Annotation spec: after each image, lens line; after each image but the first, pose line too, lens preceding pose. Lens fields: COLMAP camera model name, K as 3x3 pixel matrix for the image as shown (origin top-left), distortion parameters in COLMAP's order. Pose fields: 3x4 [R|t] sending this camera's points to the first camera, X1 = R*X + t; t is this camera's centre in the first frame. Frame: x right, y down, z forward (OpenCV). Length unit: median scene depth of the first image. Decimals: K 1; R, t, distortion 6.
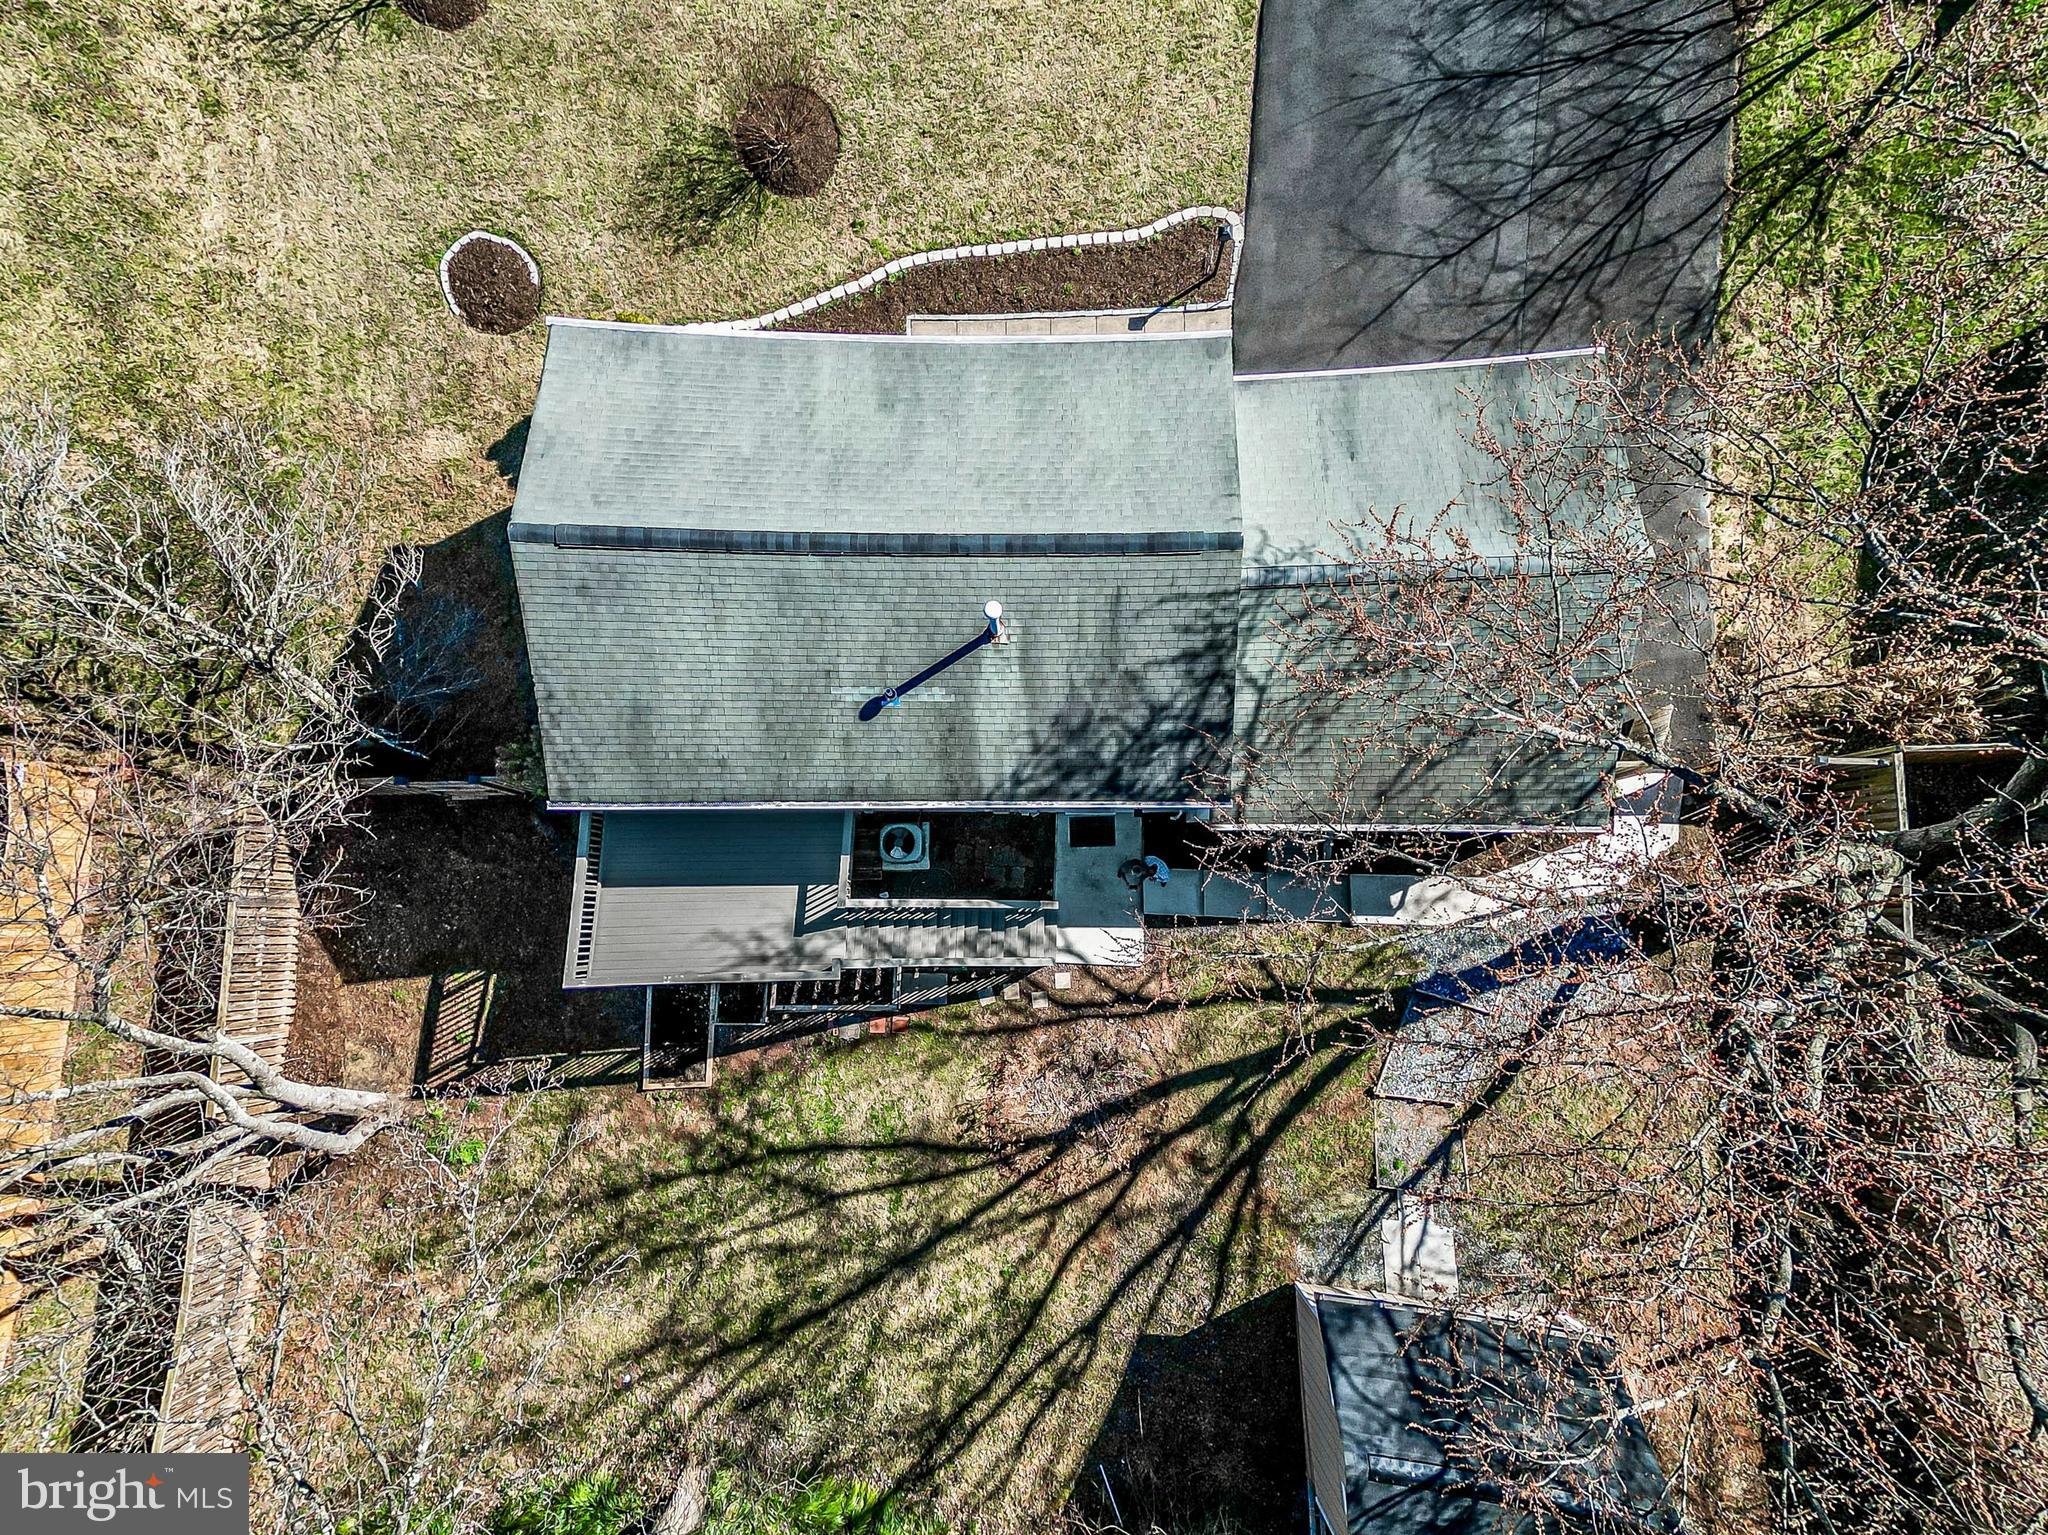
lens RADIAL K [[1384.3, 0, 1021.7], [0, 1384.3, 772.3], [0, 0, 1]] dist [0.631572, 0.000971]
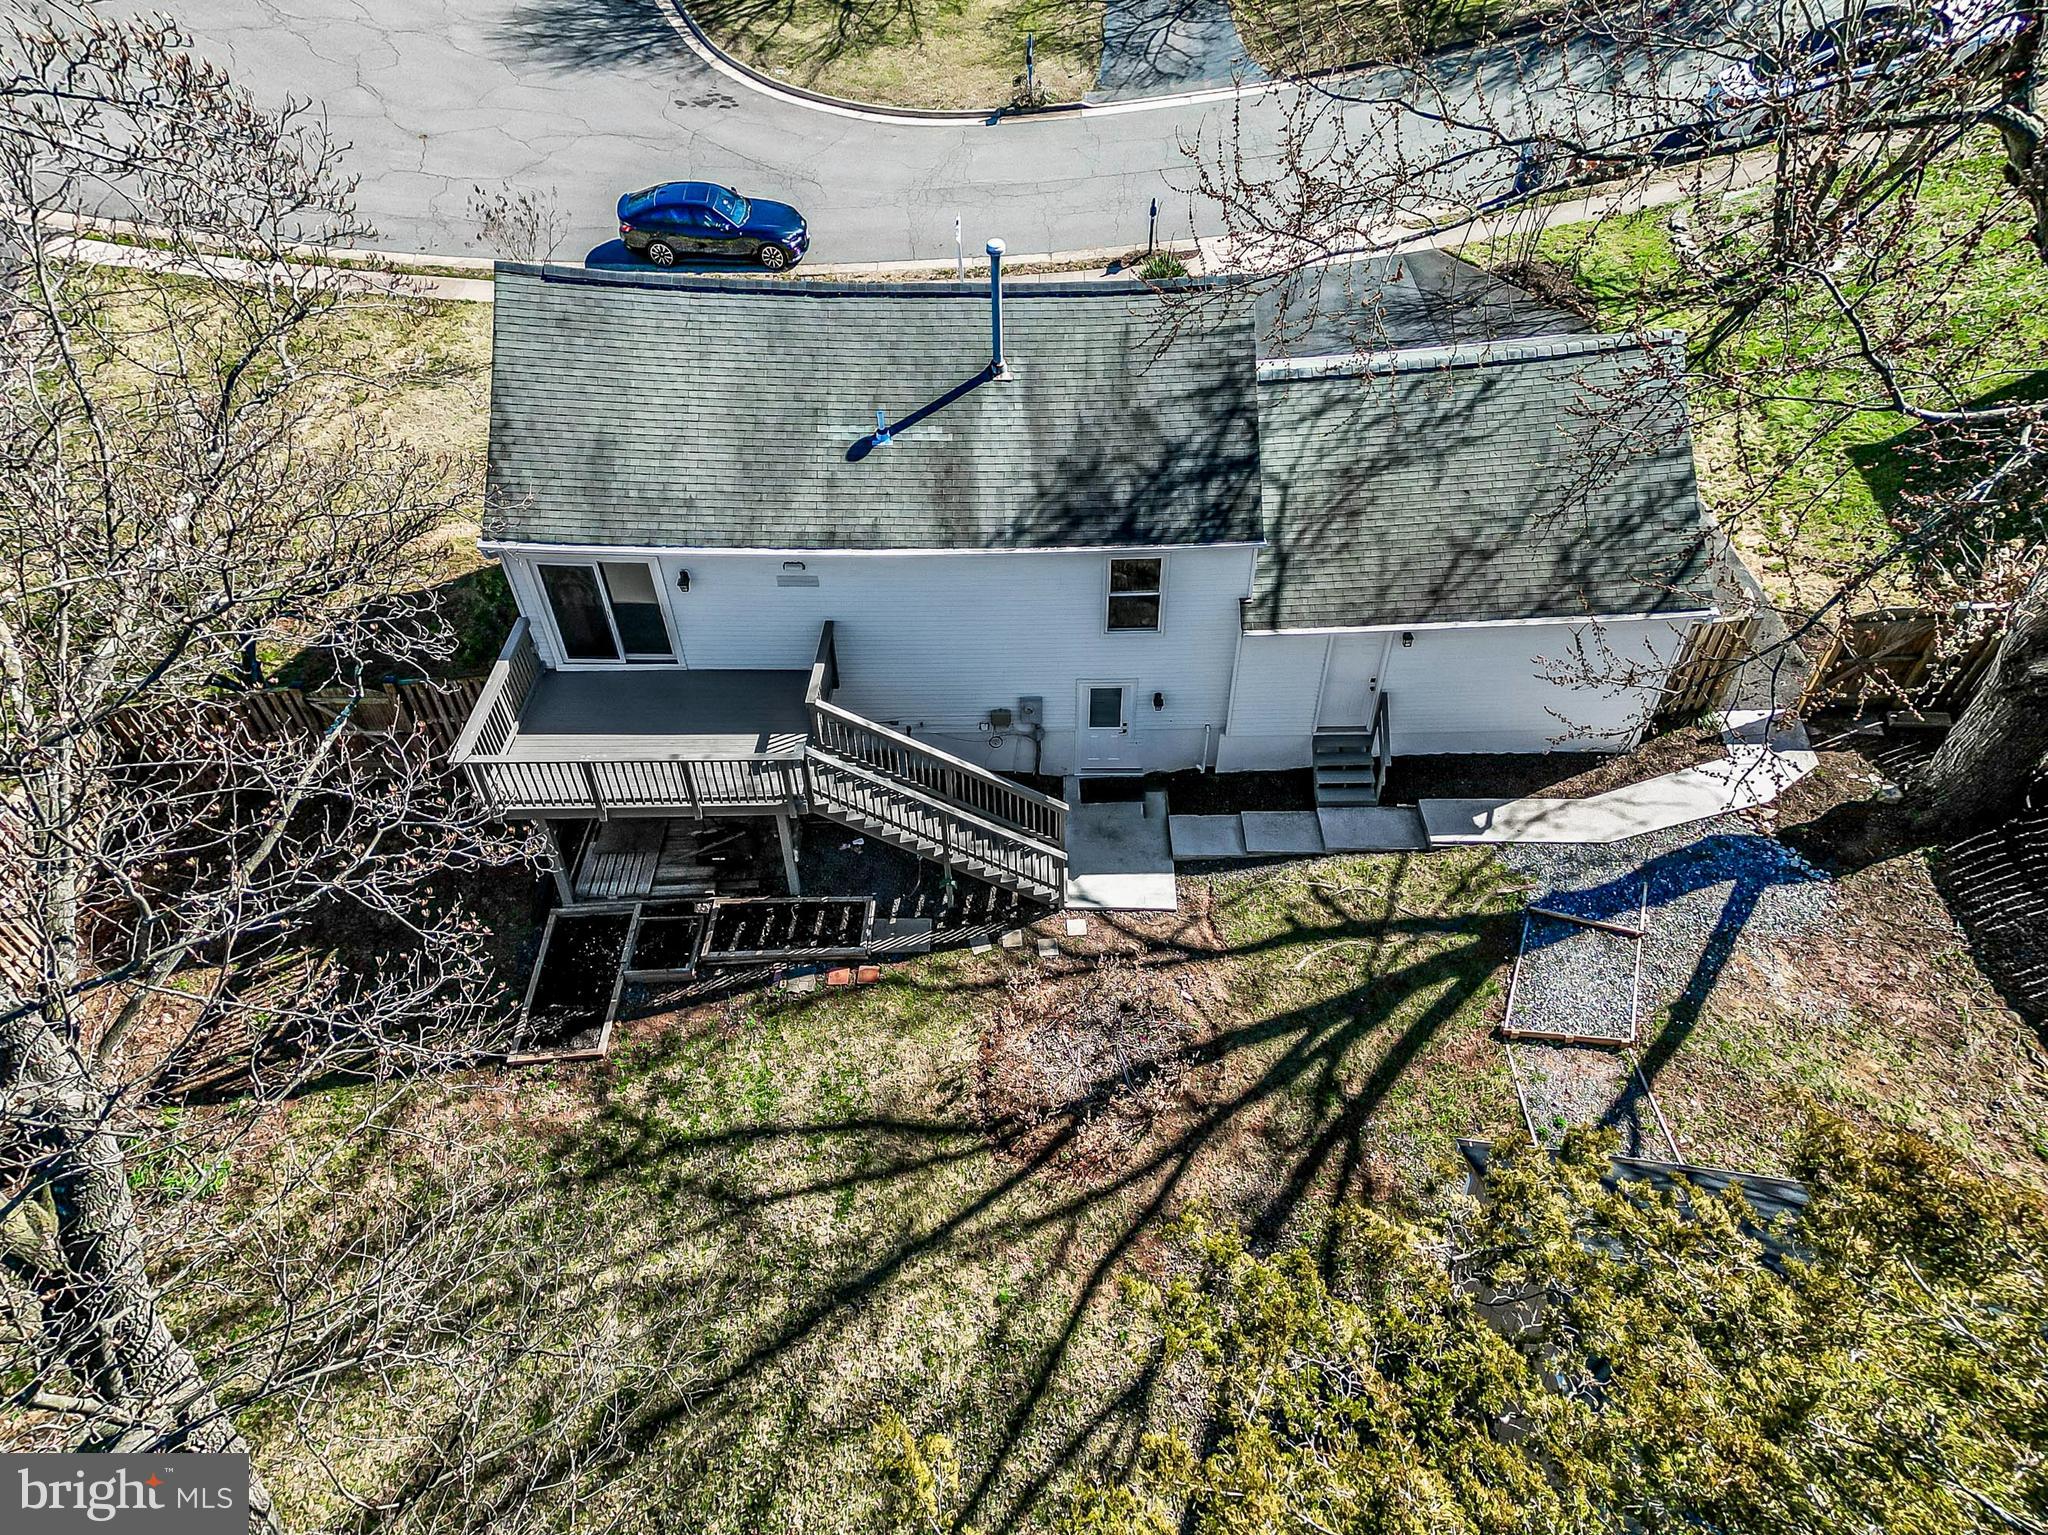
lens RADIAL K [[1384.3, 0, 1021.7], [0, 1384.3, 772.3], [0, 0, 1]] dist [0.631572, 0.000971]
pose [[0.999973, 0.000121, 0.007393, -0.007700], [0.004618, 0.770588, -0.637317, 0.581805], [-0.005774, 0.637333, 0.770567, 0.333615]]
